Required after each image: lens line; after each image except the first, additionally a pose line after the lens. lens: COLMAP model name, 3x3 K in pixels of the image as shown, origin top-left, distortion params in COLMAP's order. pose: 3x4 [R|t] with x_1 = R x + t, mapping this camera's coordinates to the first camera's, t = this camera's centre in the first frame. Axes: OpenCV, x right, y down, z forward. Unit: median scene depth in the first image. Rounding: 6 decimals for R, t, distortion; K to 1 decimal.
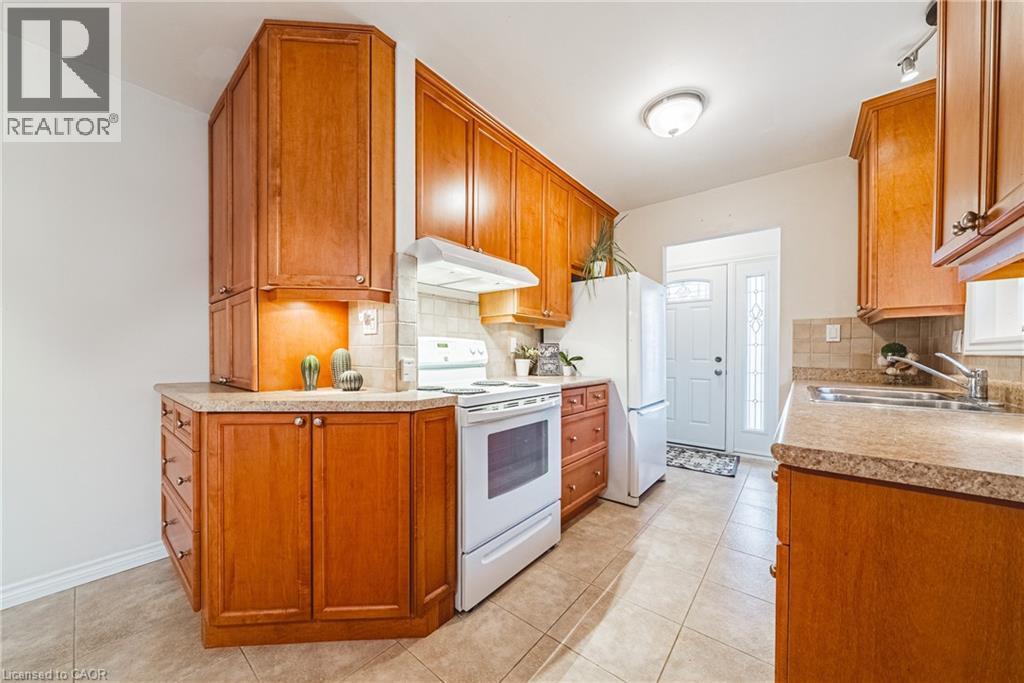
lens RADIAL K [[358.2, 0, 491.4], [0, 358.2, 355.6], [0, 0, 1]] dist [0.000424, -0.000005]
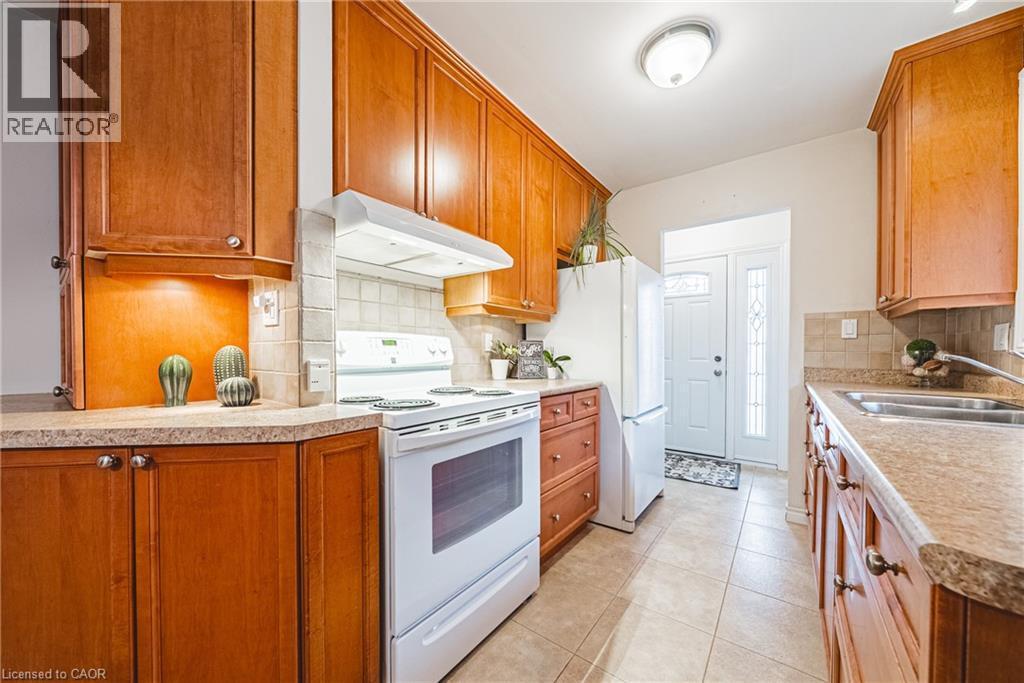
lens RADIAL K [[363.7, 0, 512.4], [0, 363.7, 357.6], [0, 0, 1]] dist [-0.000485, -0.000023]
pose [[0.997501, -0.003118, 0.070578, 0.076588], [0.002717, 0.999980, 0.005780, 0.000935], [-0.070595, -0.005574, 0.997489, 0.198970]]
